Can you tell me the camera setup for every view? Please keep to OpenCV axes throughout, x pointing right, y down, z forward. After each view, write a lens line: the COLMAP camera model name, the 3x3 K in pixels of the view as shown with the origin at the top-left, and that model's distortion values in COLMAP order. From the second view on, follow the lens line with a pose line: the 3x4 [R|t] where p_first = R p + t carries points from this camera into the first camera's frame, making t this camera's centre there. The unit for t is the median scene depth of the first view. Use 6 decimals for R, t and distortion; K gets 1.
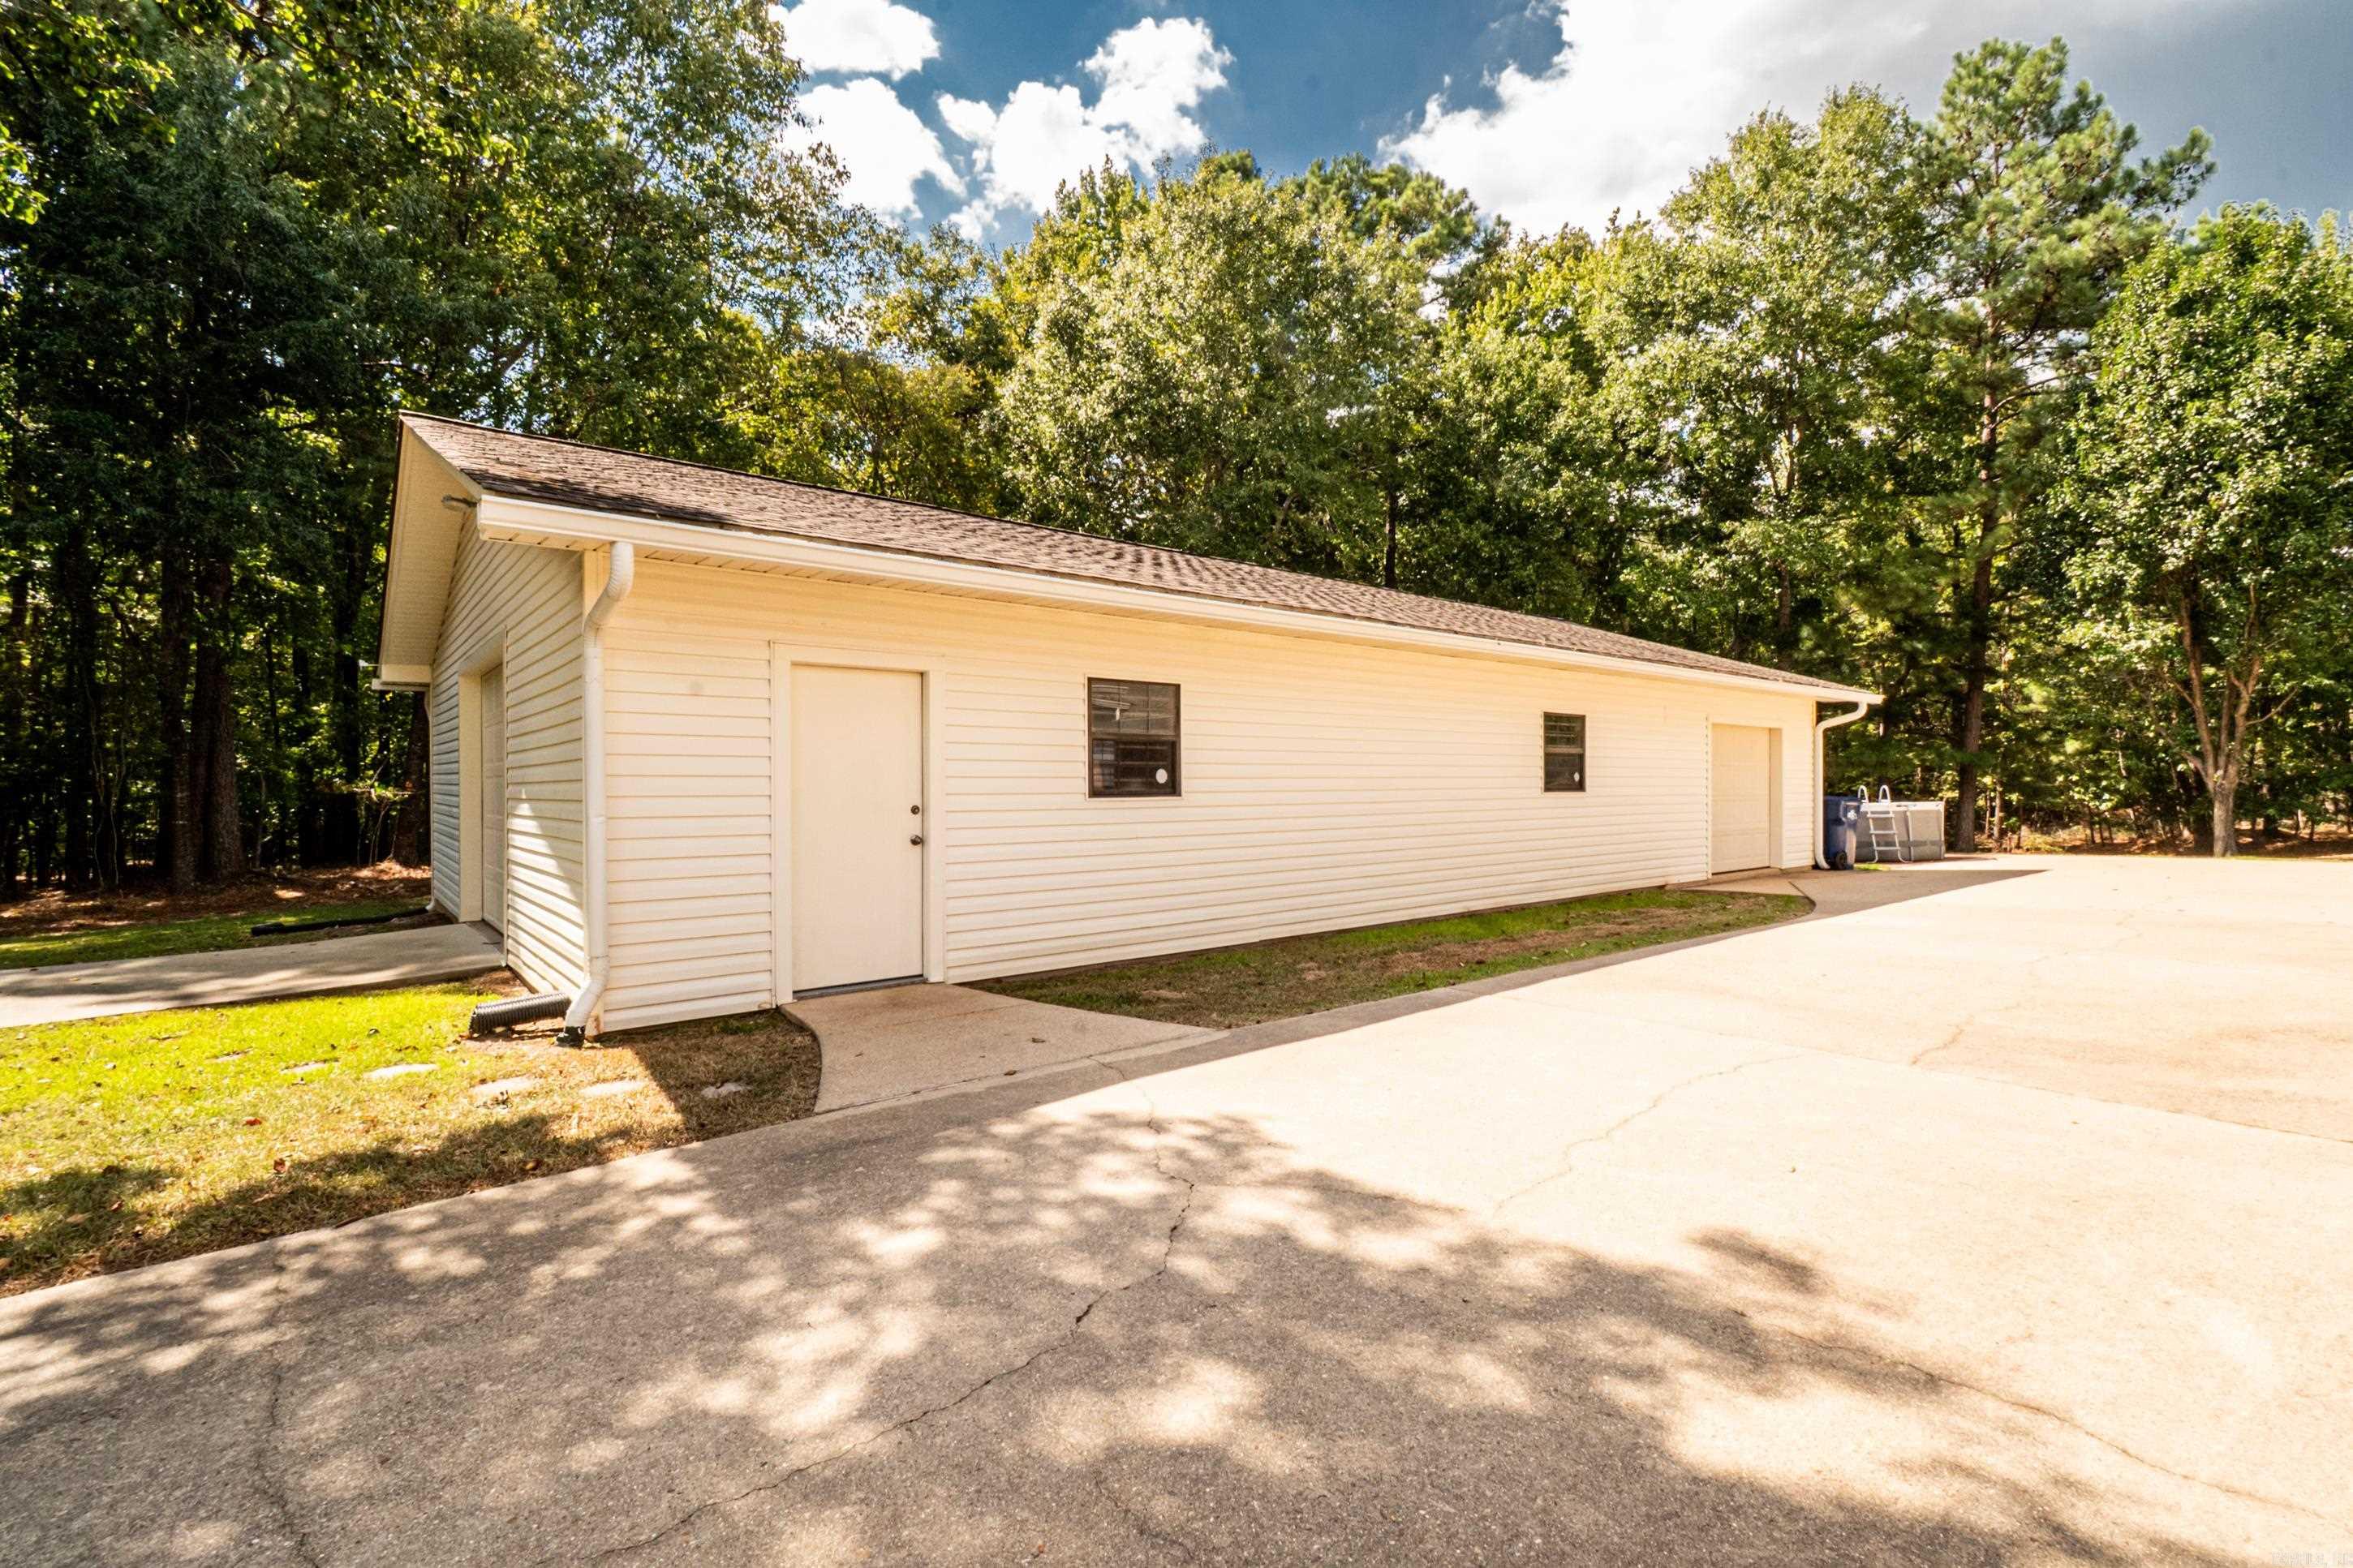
lens RADIAL K [[1043.8, 0, 1179.4], [0, 1043.8, 773.8], [0, 0, 1]] dist [0.012947, -0.006655]
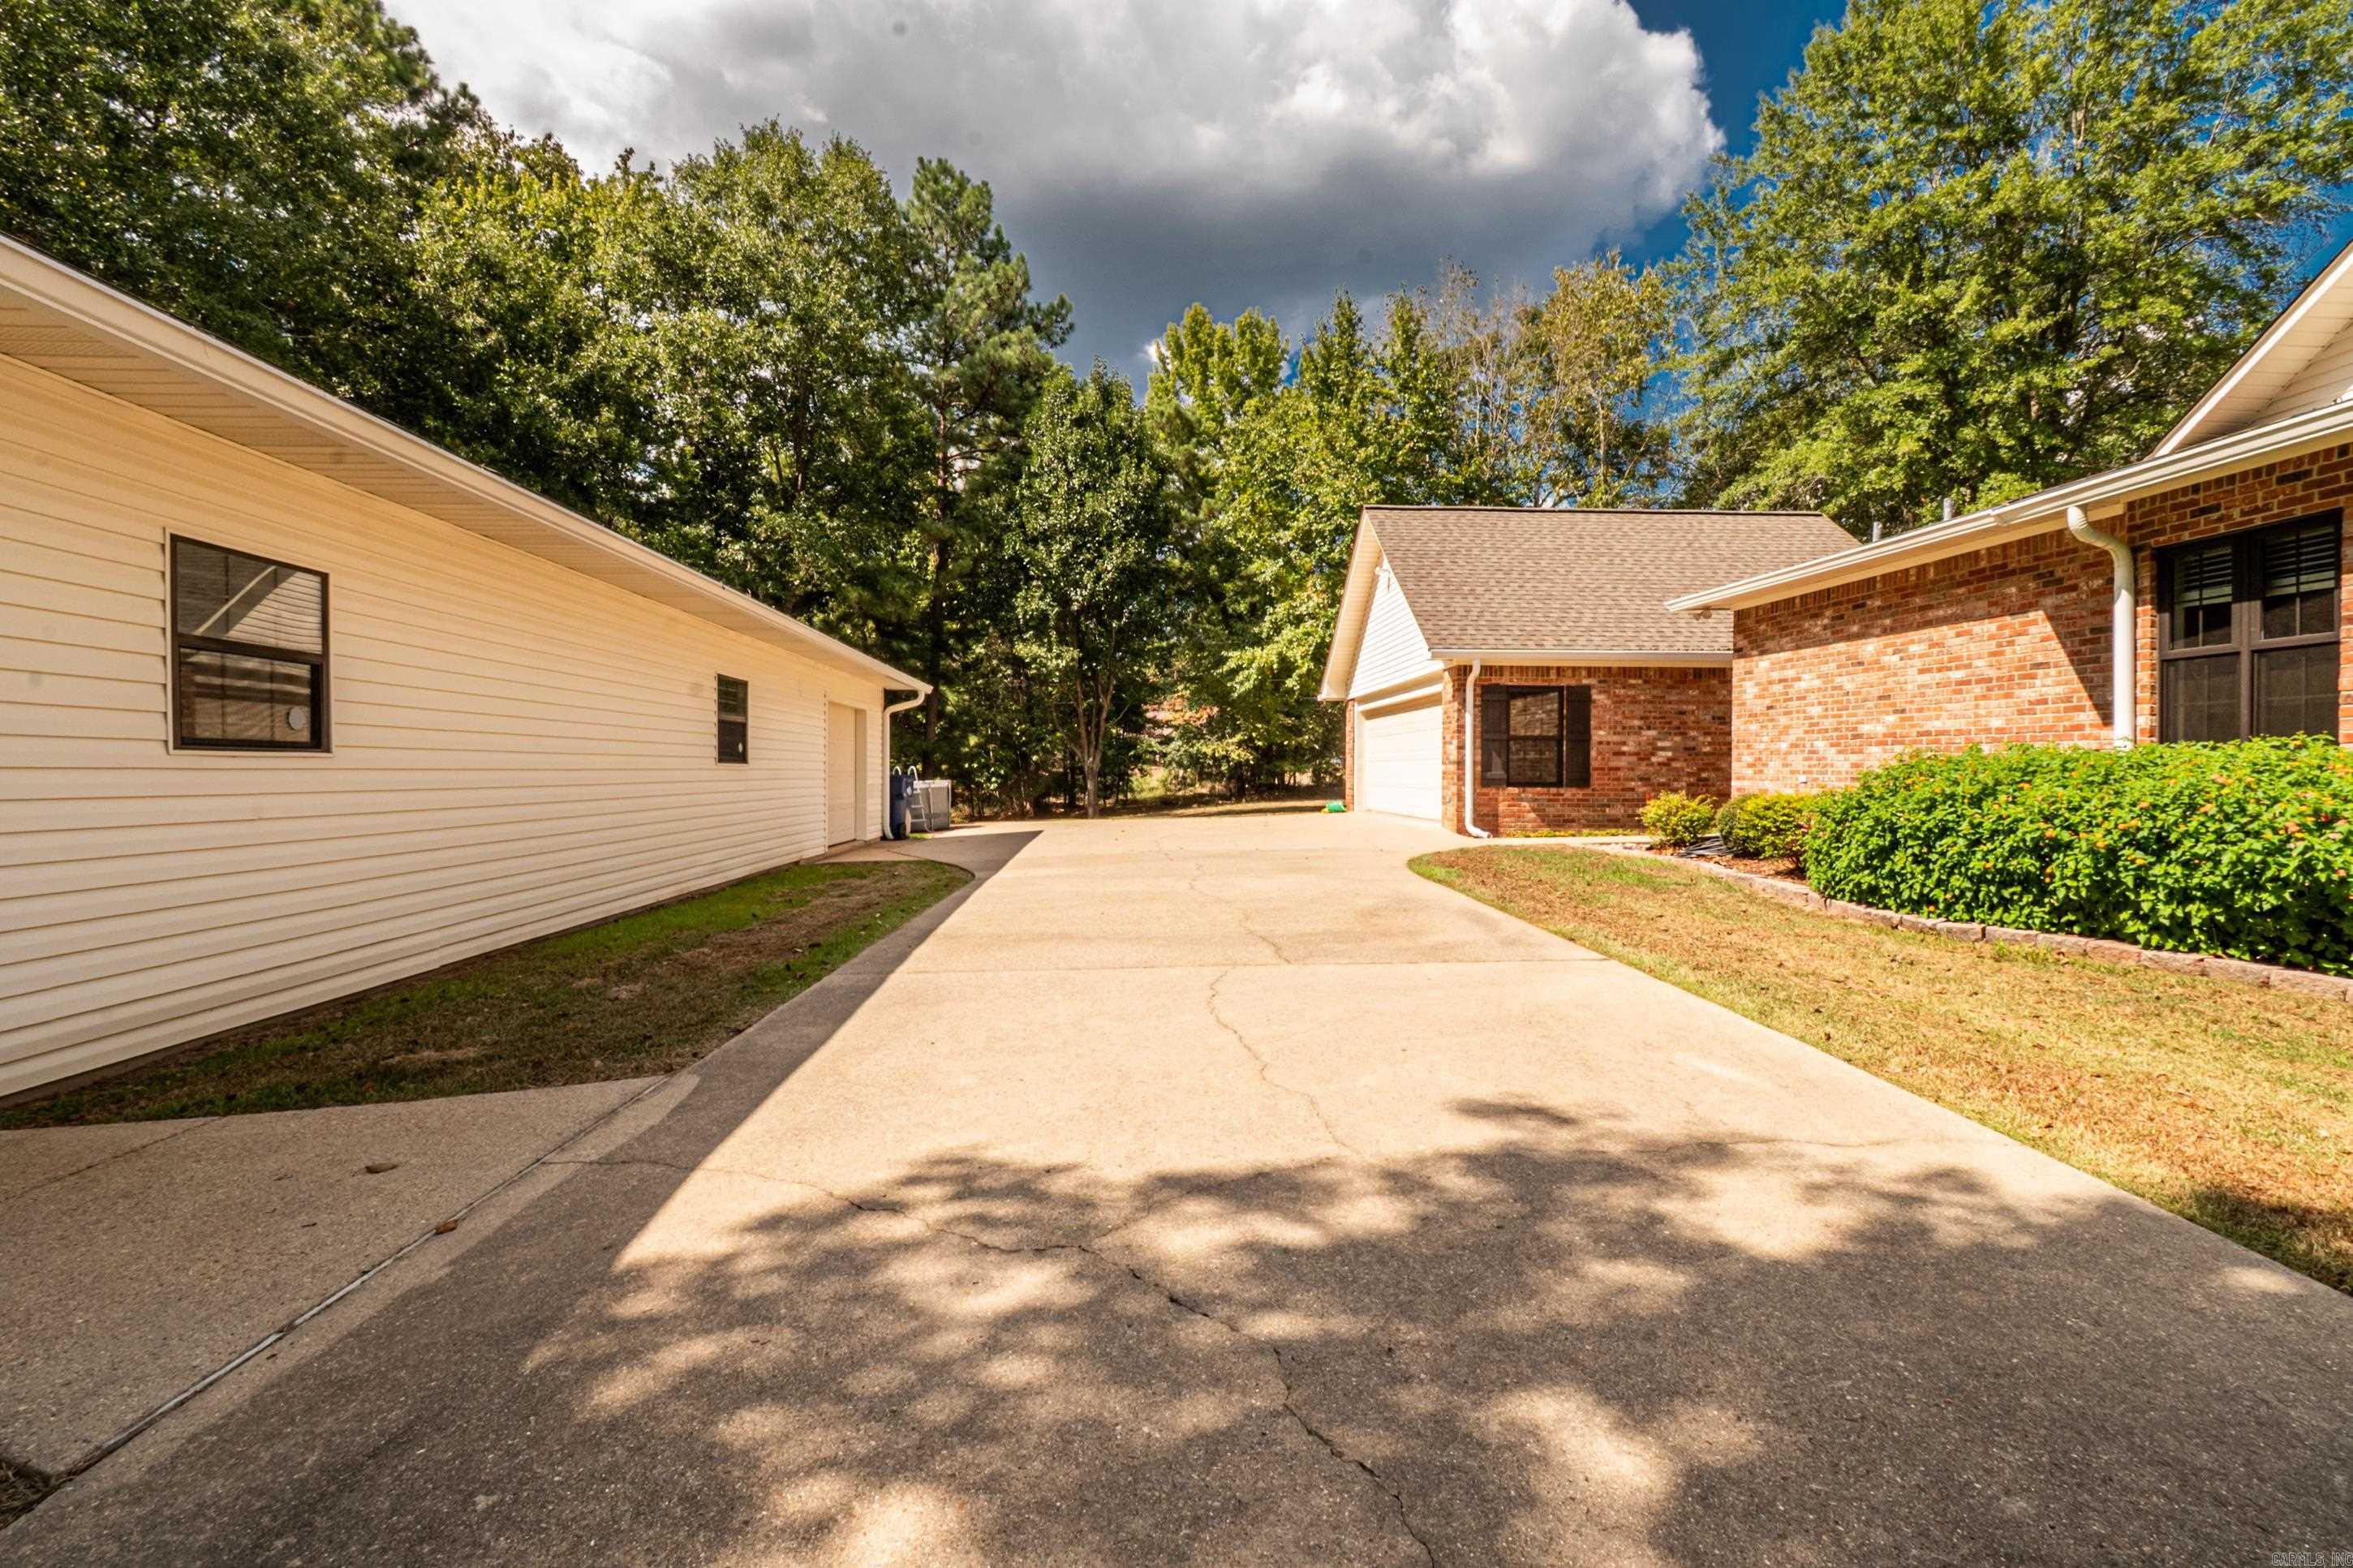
lens RADIAL K [[1040.7, 0, 1184.4], [0, 1040.7, 782.8], [0, 0, 1]] dist [0.010368, -0.006330]
pose [[0.578925, -0.006281, 0.815357, -0.340547], [-0.008661, 0.999867, 0.013853, 0.042075], [-0.815335, -0.015082, 0.578793, 0.344950]]
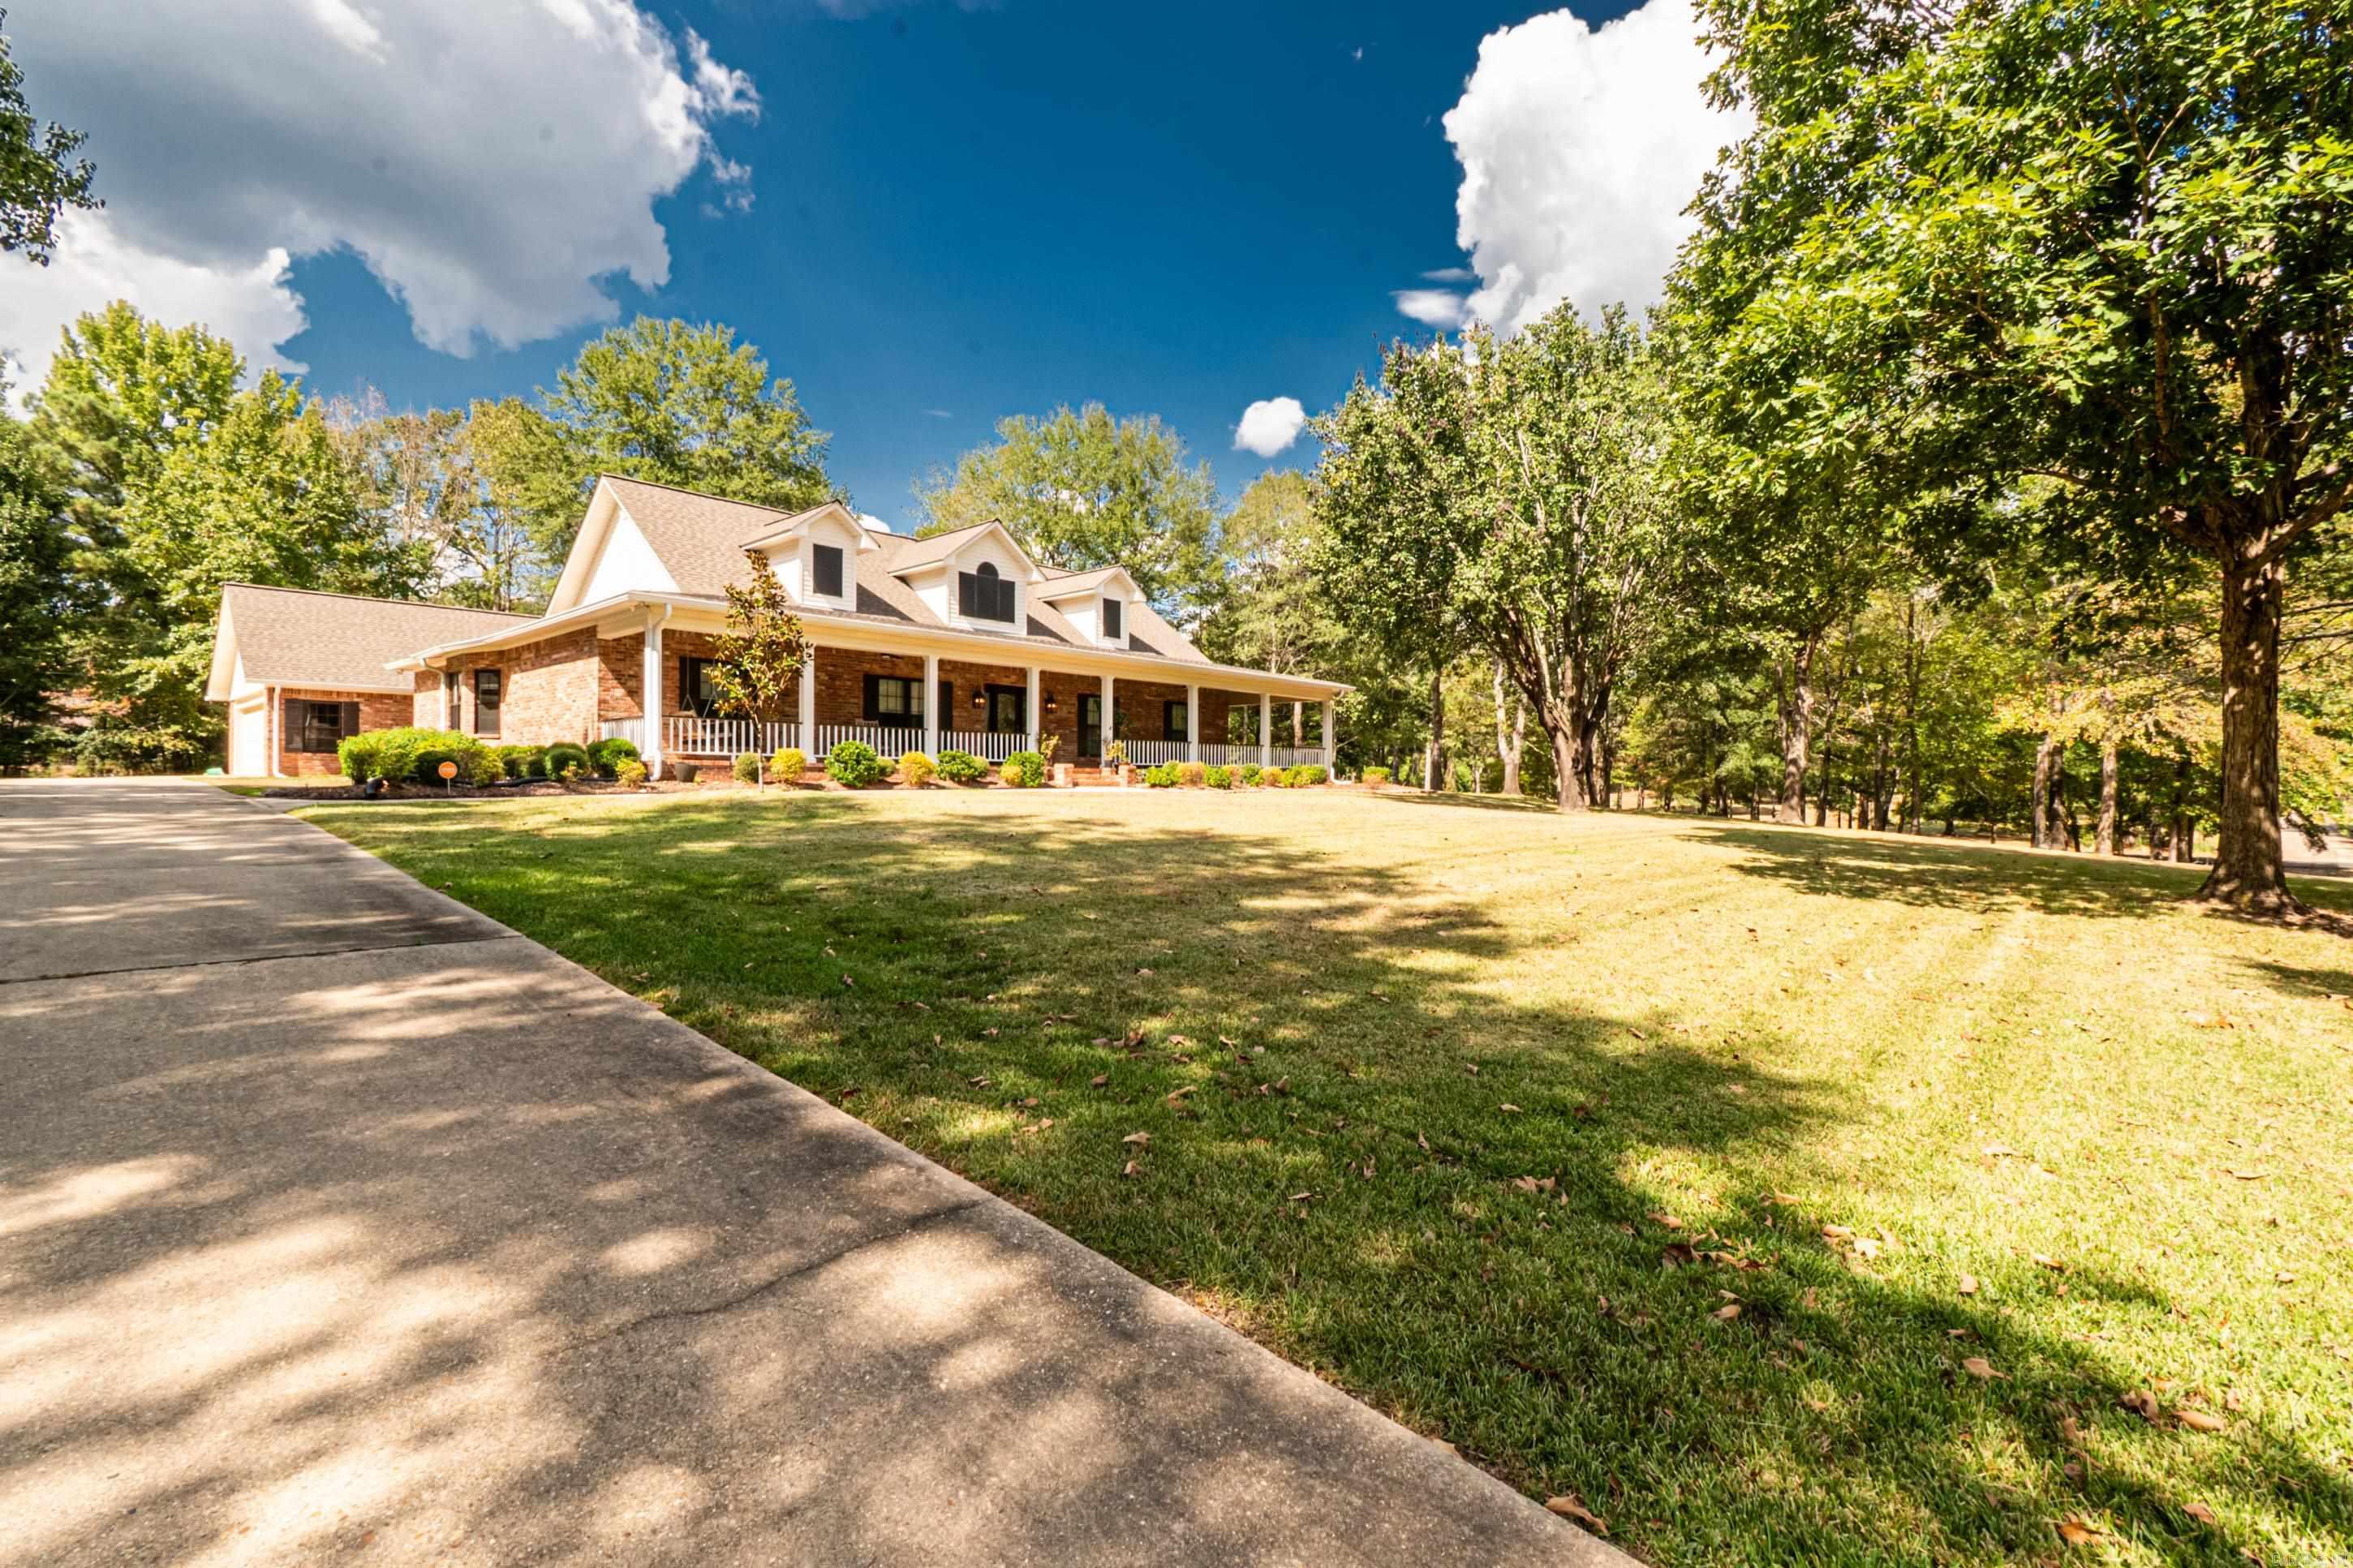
lens RADIAL K [[1040.7, 0, 1184.4], [0, 1040.7, 782.8], [0, 0, 1]] dist [0.010368, -0.006330]
pose [[-0.159502, 0.001425, 0.987197, -3.807714], [-0.006508, 0.999976, -0.002495, 0.236542], [-0.987176, -0.006823, -0.159489, -2.553726]]
